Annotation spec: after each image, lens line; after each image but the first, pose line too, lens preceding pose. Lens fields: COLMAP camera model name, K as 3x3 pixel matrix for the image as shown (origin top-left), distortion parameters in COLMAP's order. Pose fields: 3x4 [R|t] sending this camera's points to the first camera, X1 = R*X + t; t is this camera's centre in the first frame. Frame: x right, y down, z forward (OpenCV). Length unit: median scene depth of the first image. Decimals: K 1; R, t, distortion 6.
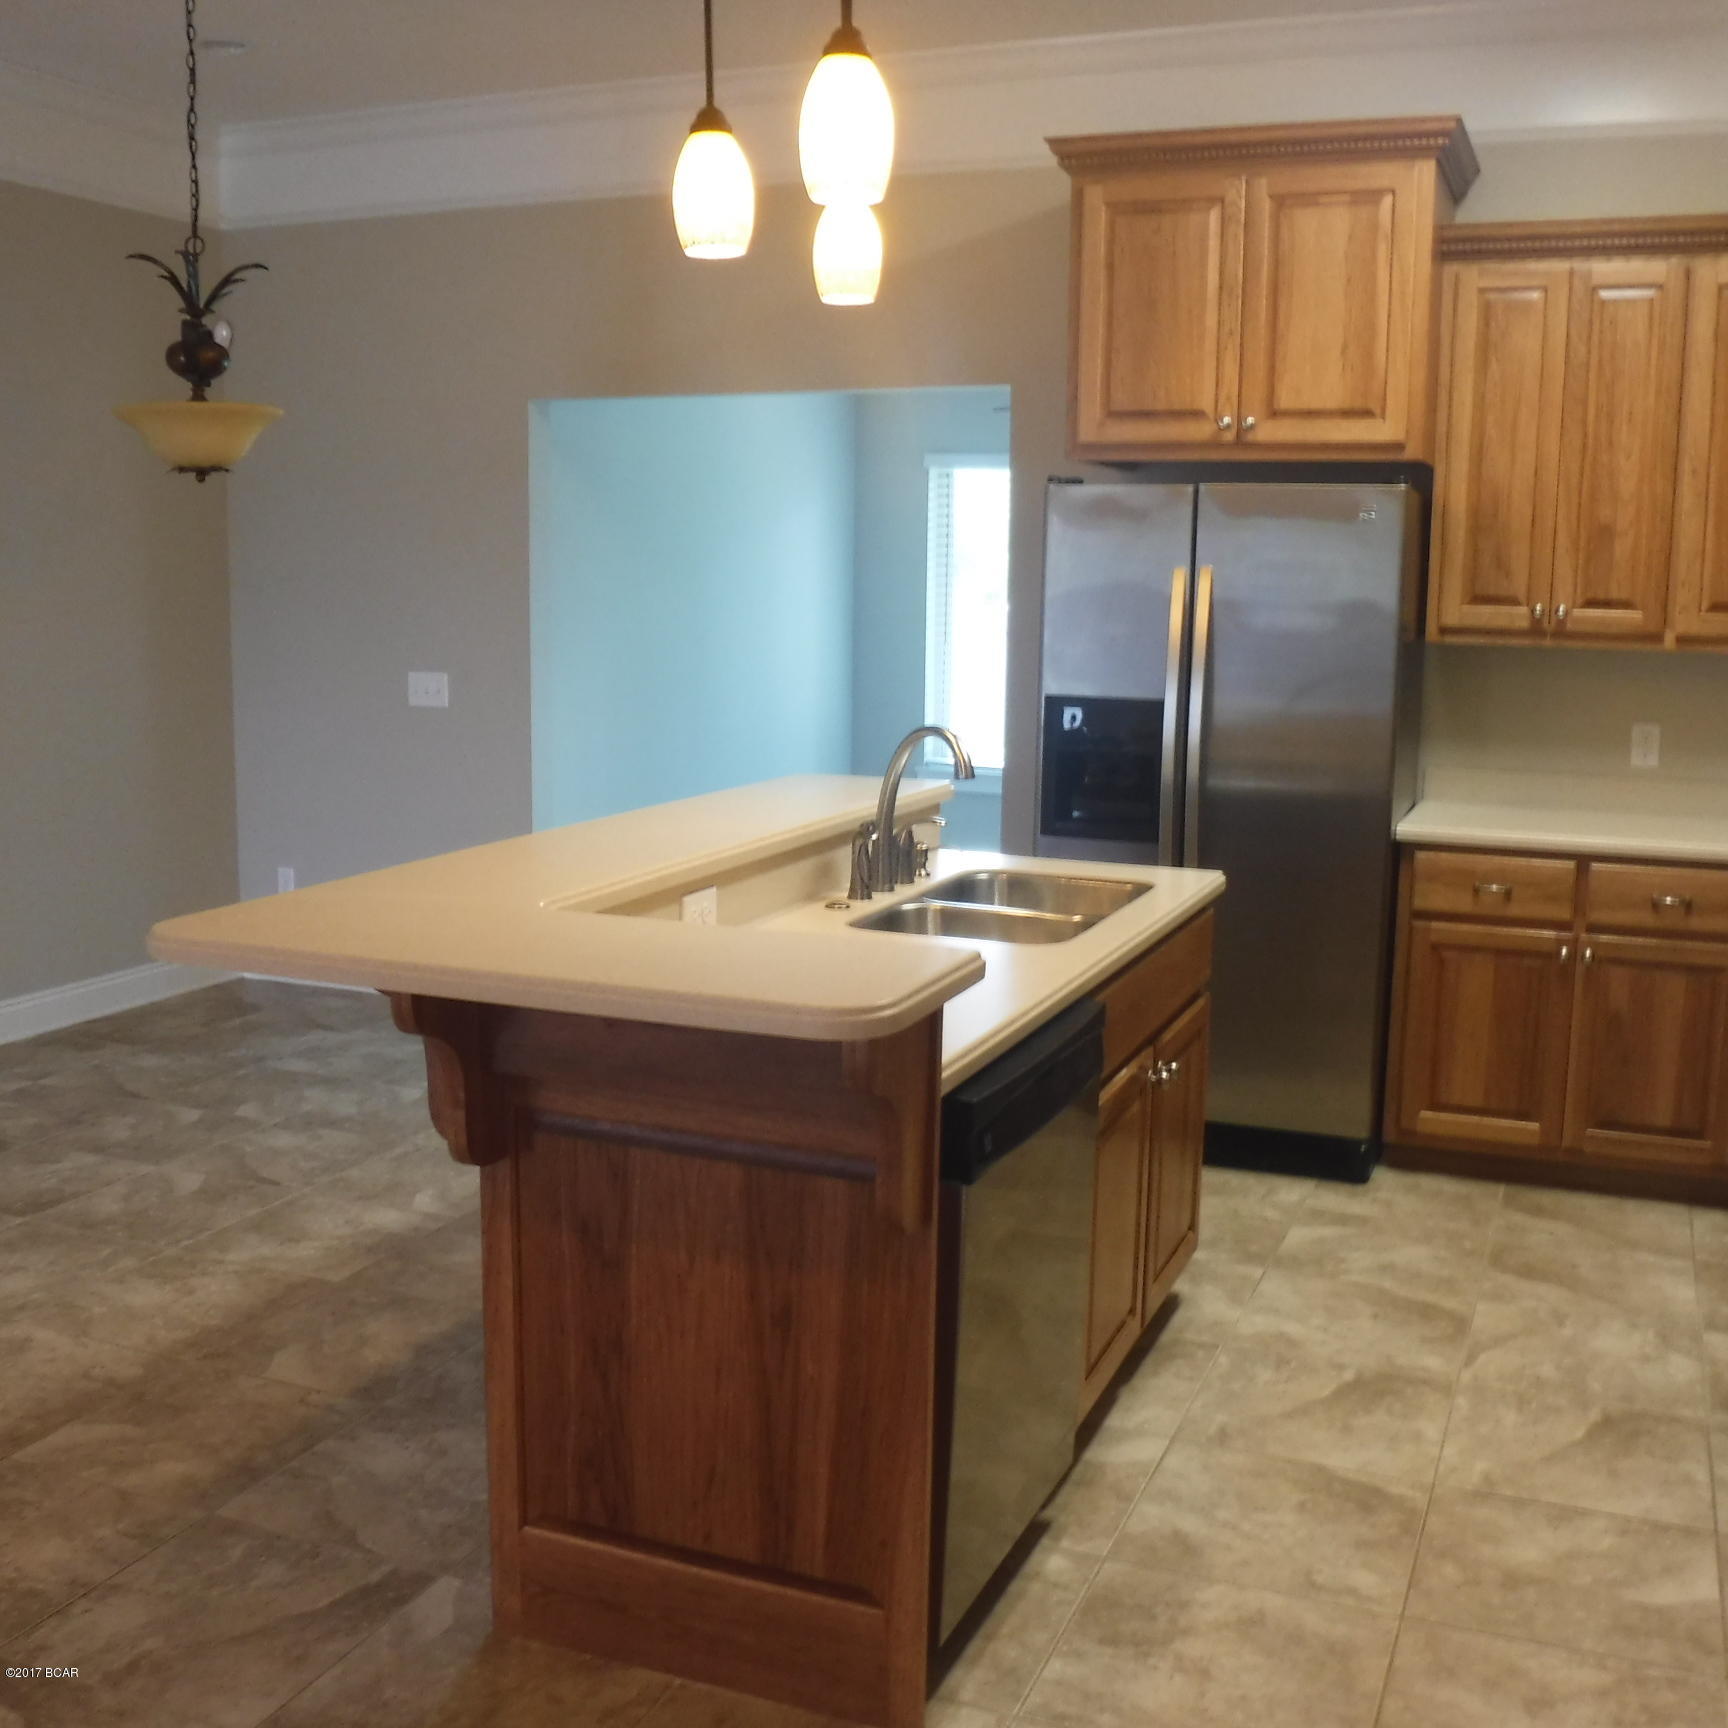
lens RADIAL K [[1884.2, 0, 864.0], [0, 1884.2, 864.0], [0, 0, 1]] dist [-0.097179, 0.029363]
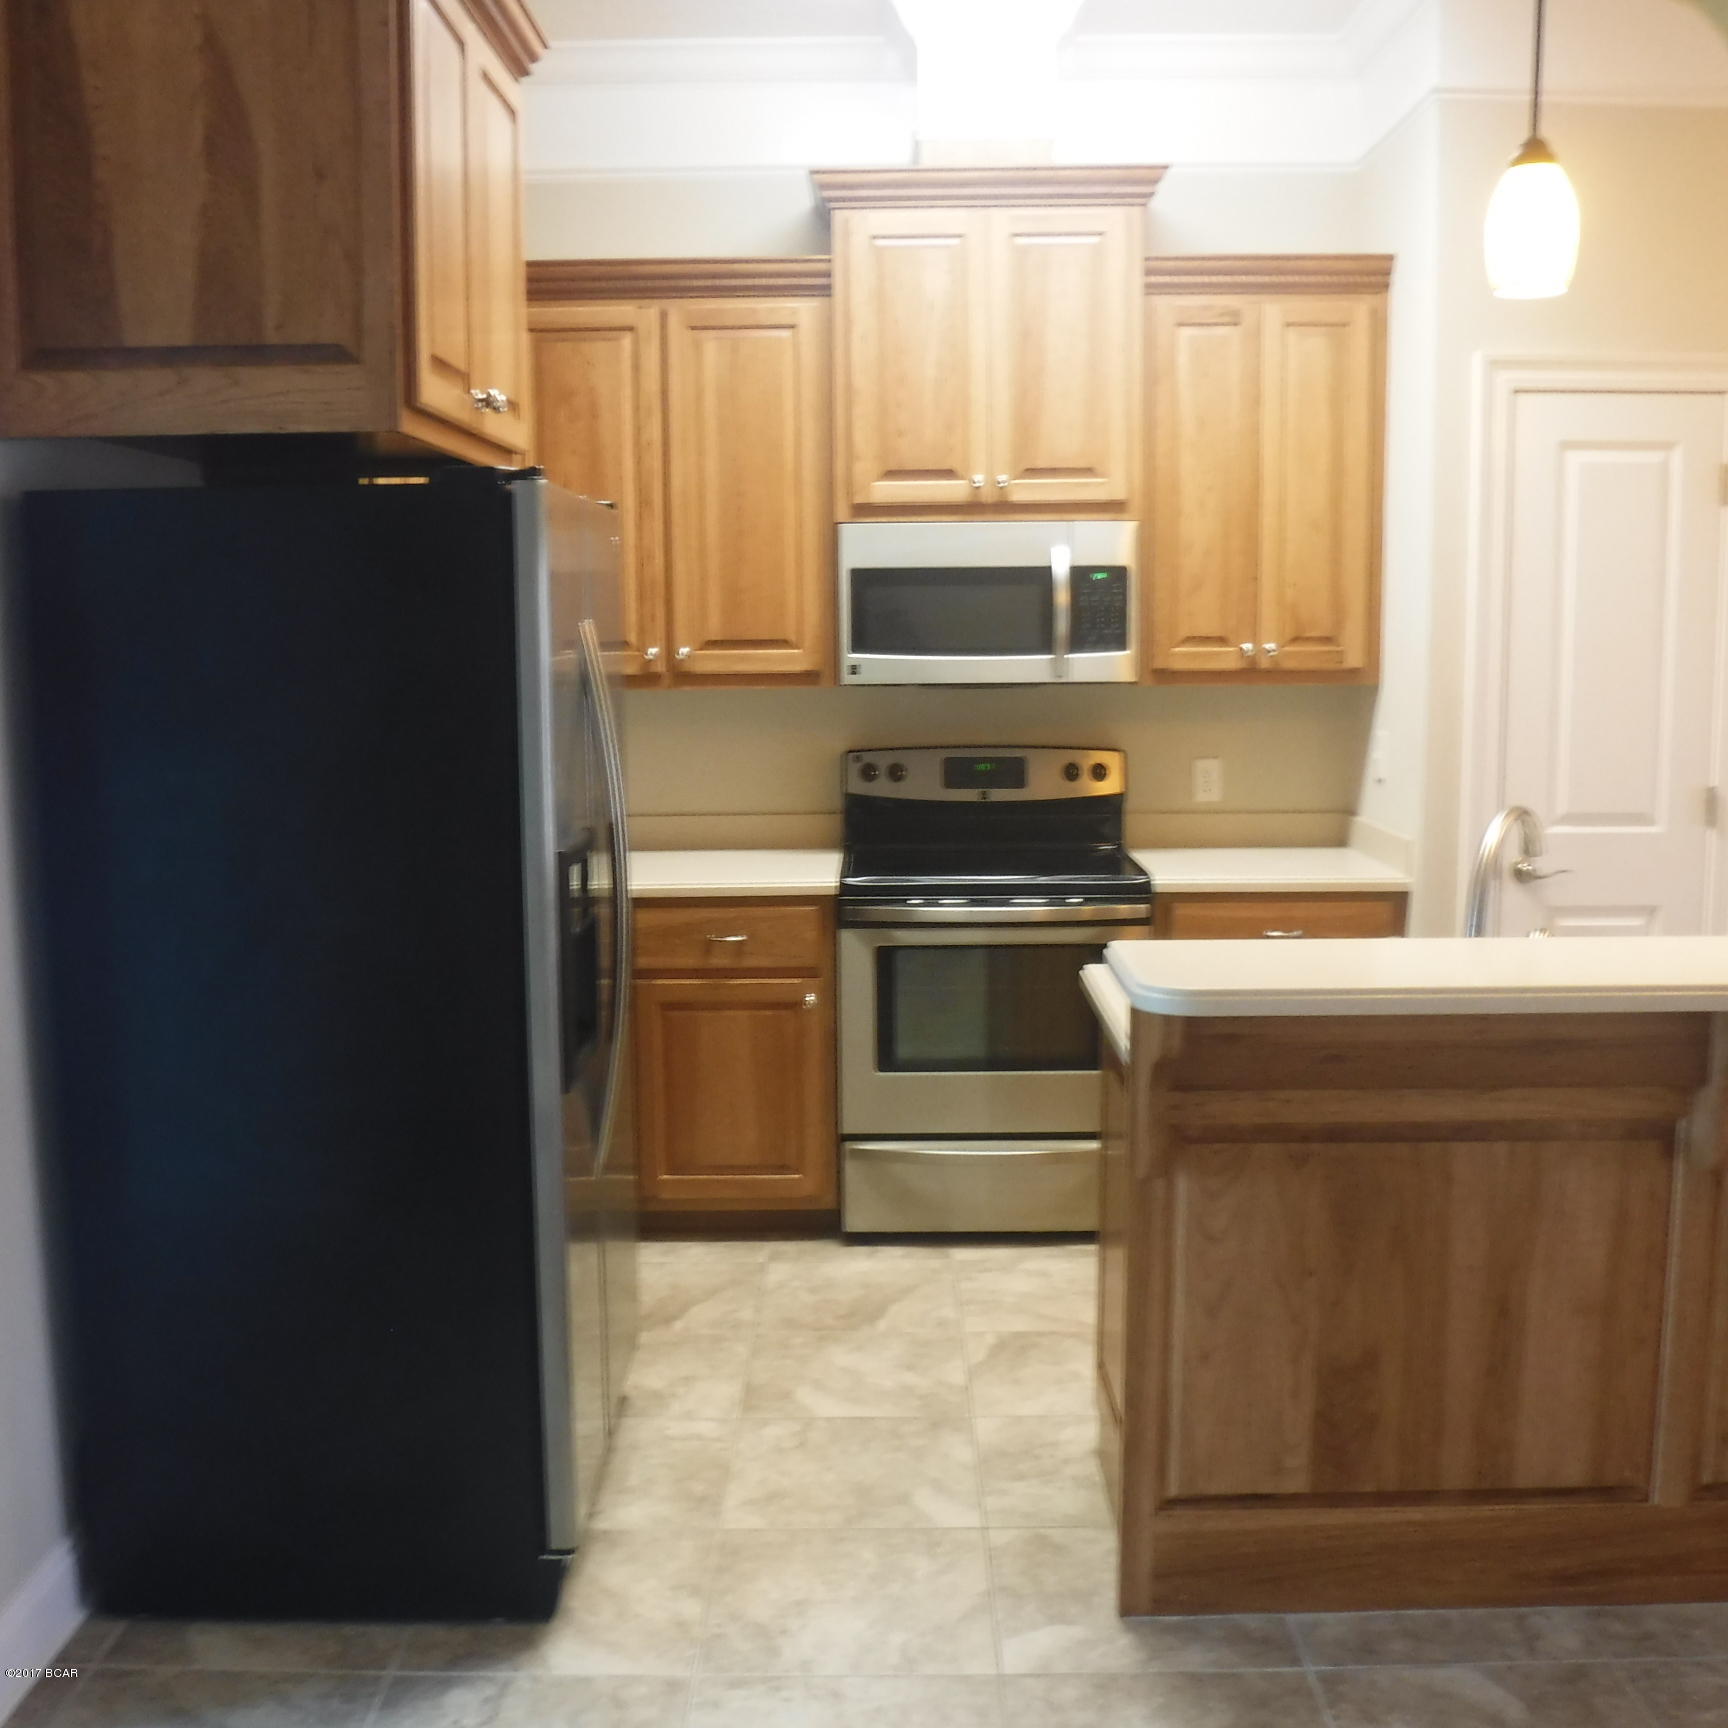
lens RADIAL K [[1884.2, 0, 864.0], [0, 1884.2, 864.0], [0, 0, 1]] dist [-0.097179, 0.029363]
pose [[-0.358700, -0.138710, 0.923089, -0.531518], [0.148515, 0.967820, 0.203143, -0.216919], [-0.921563, 0.209960, -0.326556, 1.255833]]
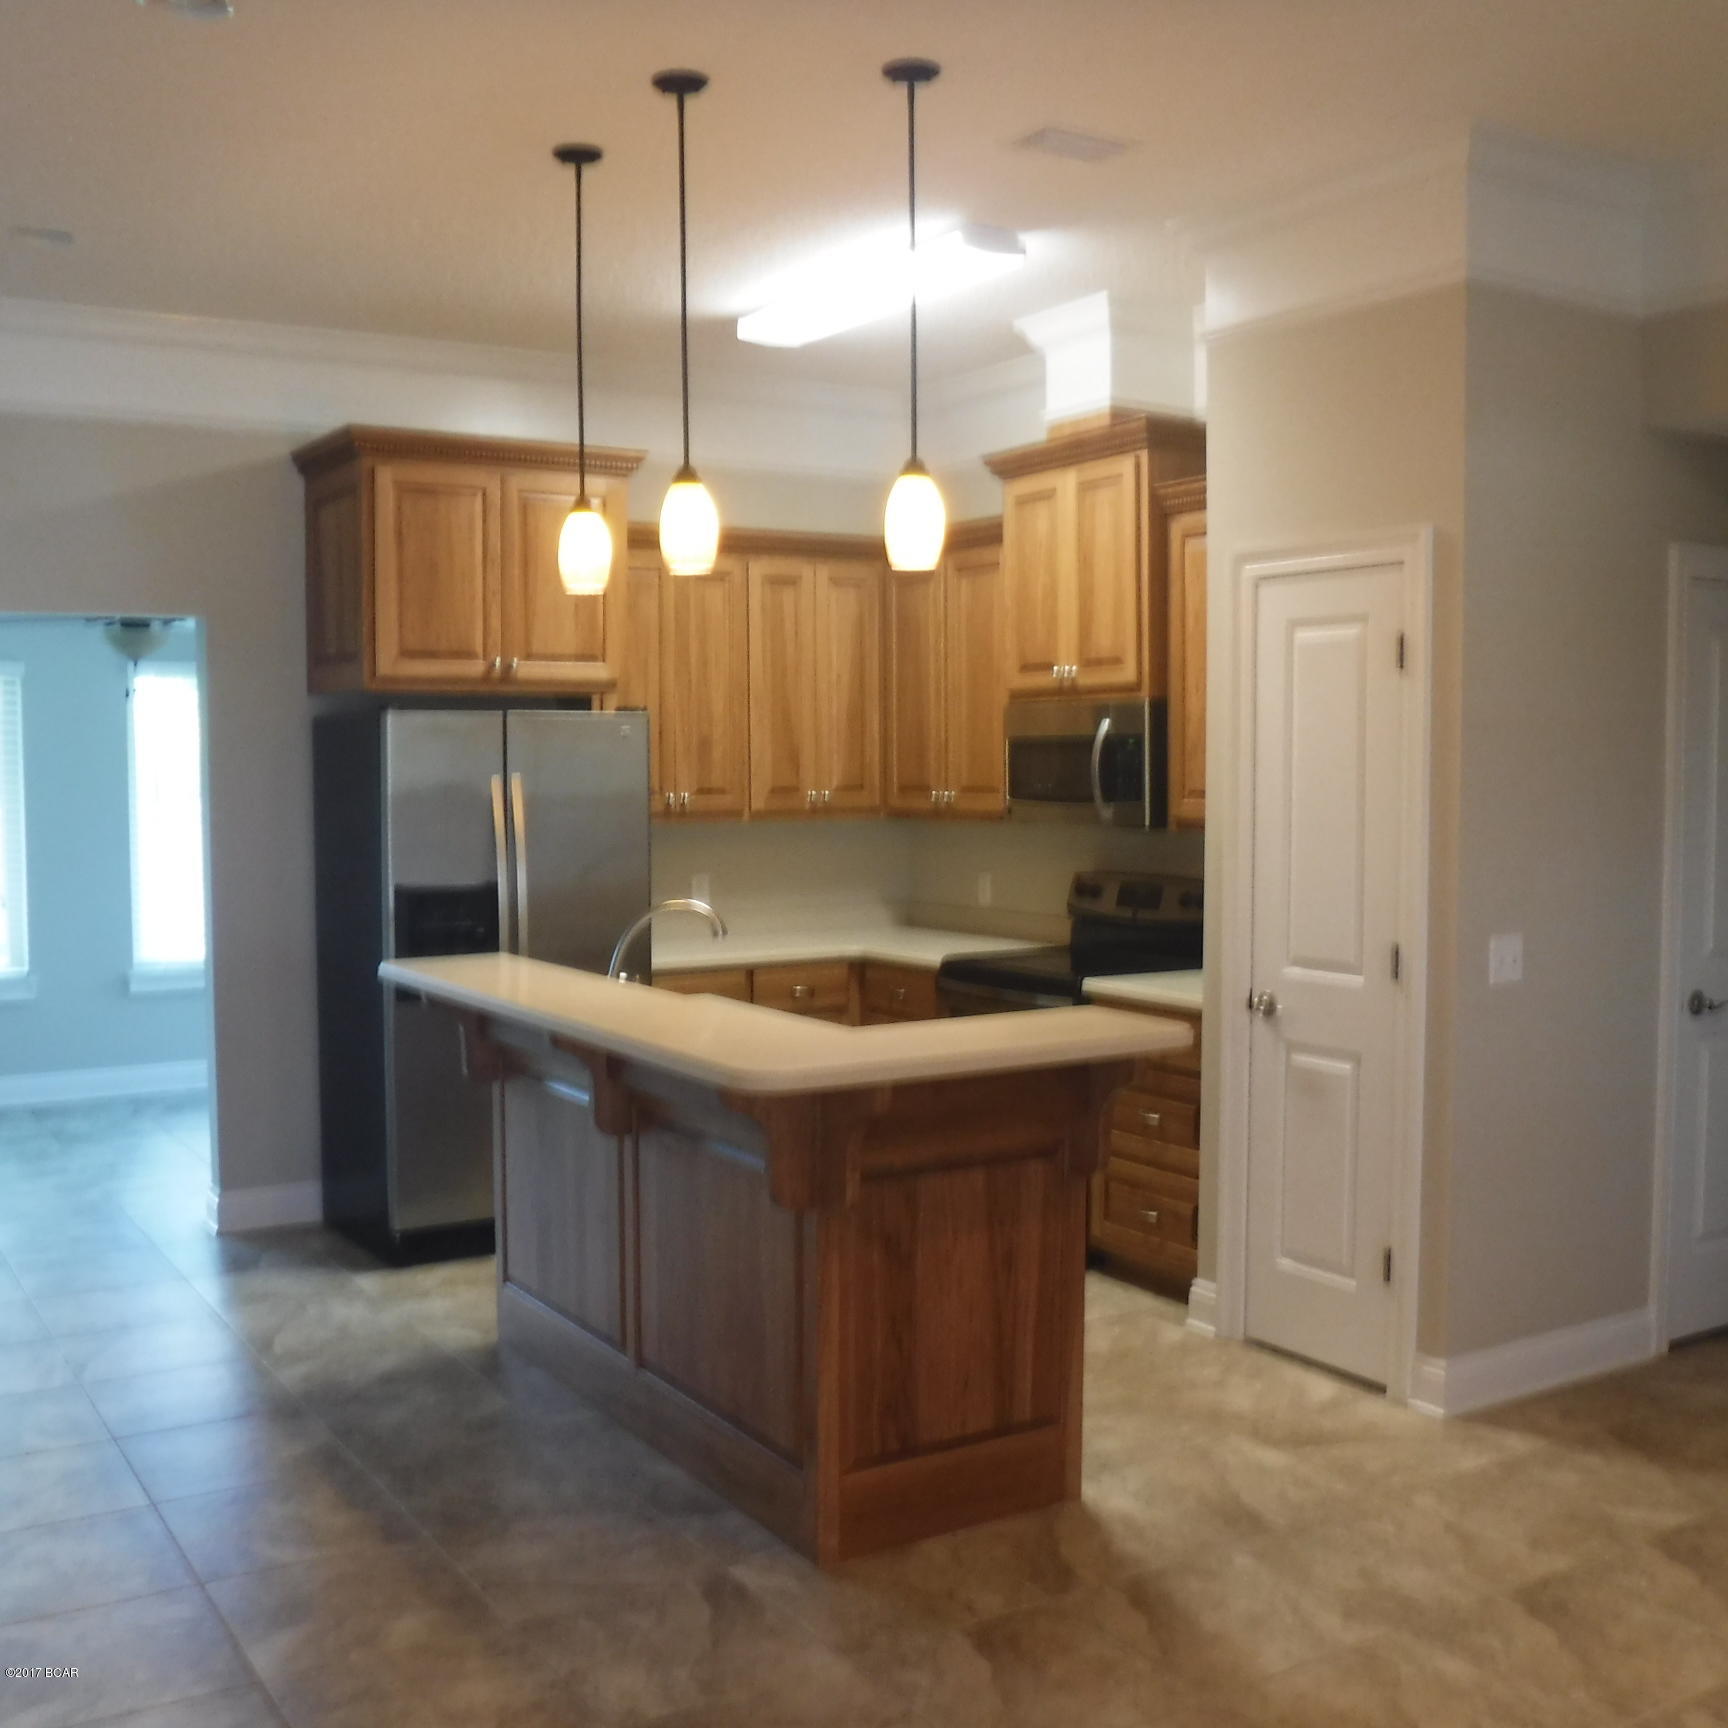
lens RADIAL K [[1884.2, 0, 864.0], [0, 1884.2, 864.0], [0, 0, 1]] dist [-0.097179, 0.029363]
pose [[0.591144, -0.062430, 0.804146, -0.781304], [0.137946, 0.990136, -0.024538, -0.037881], [-0.794682, 0.125434, 0.593925, 0.062178]]
